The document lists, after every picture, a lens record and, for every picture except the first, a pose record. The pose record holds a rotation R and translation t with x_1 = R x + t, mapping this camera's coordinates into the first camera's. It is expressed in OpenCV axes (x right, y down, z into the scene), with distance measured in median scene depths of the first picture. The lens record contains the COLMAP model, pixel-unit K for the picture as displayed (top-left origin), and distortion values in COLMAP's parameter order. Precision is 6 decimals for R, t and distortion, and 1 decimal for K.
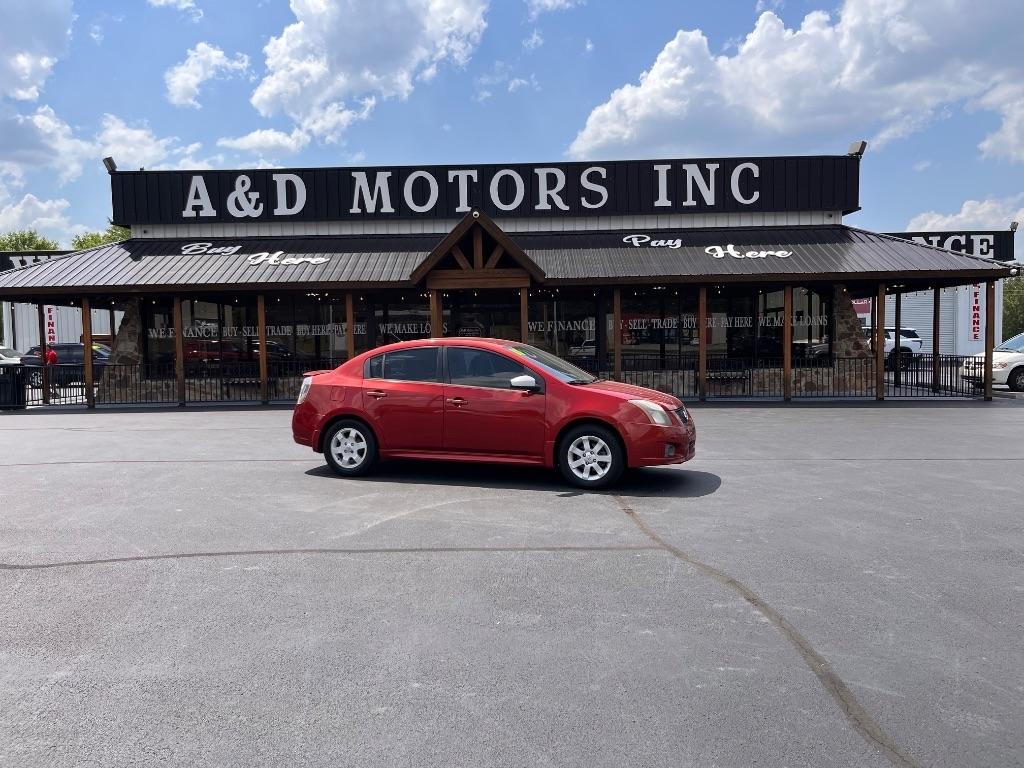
lens RADIAL K [[809.4, 0, 512.0], [0, 809.4, 384.0], [0, 0, 1]] dist [0.005578, 0.002635]
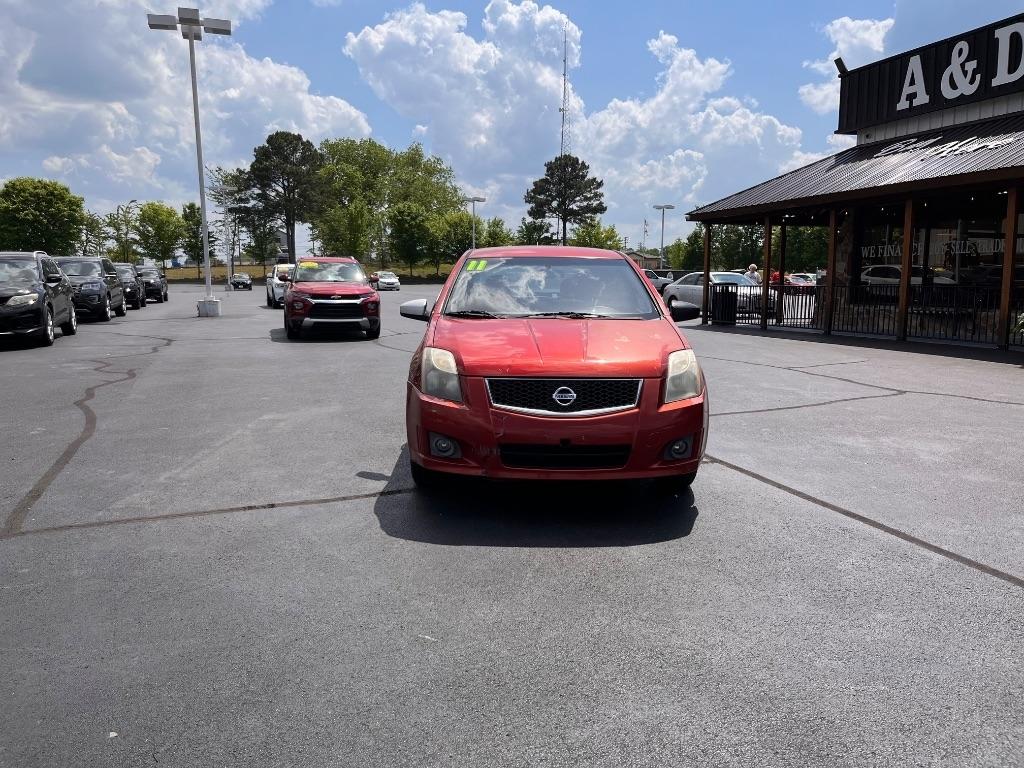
lens RADIAL K [[801.1, 0, 512.0], [0, 801.1, 384.0], [0, 0, 1]] dist [0.078252, -0.114254]
pose [[0.303228, 0.139853, -0.942600, 0.304231], [-0.053516, 0.990110, 0.129686, -0.014065], [0.951414, 0.011120, 0.307713, 0.364690]]
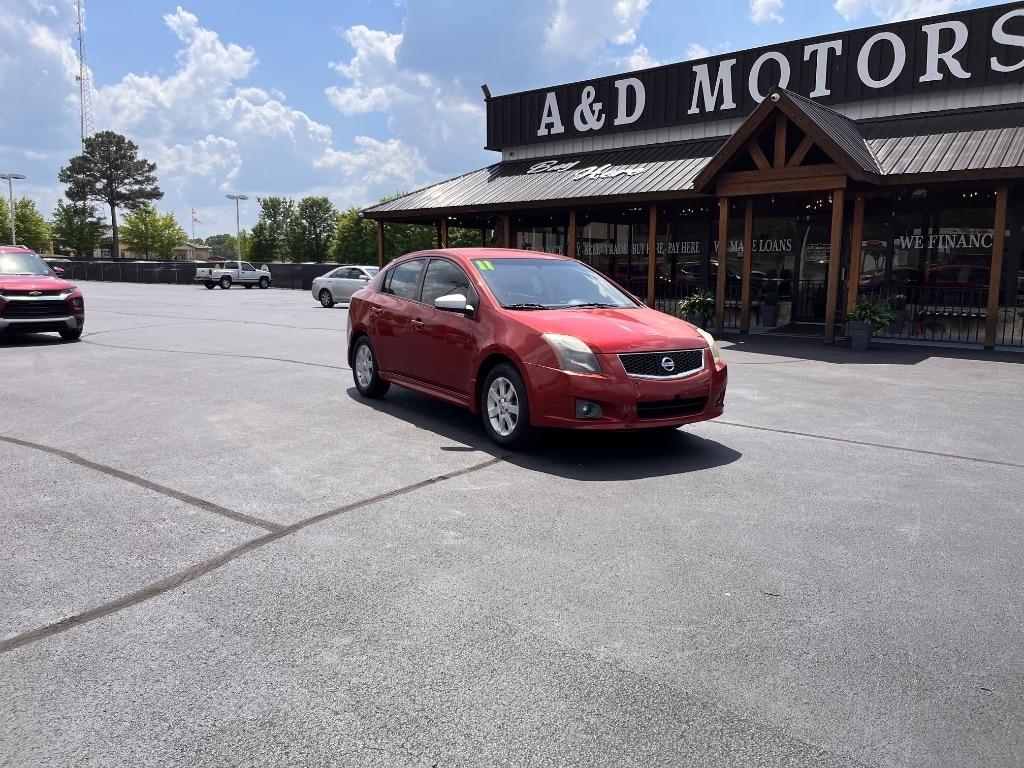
lens RADIAL K [[801.1, 0, 512.0], [0, 801.1, 384.0], [0, 0, 1]] dist [0.078252, -0.114254]
pose [[0.765471, 0.107374, -0.634449, 0.248839], [-0.047930, 0.992755, 0.110185, -0.005908], [0.641683, -0.053934, 0.765071, 0.181962]]
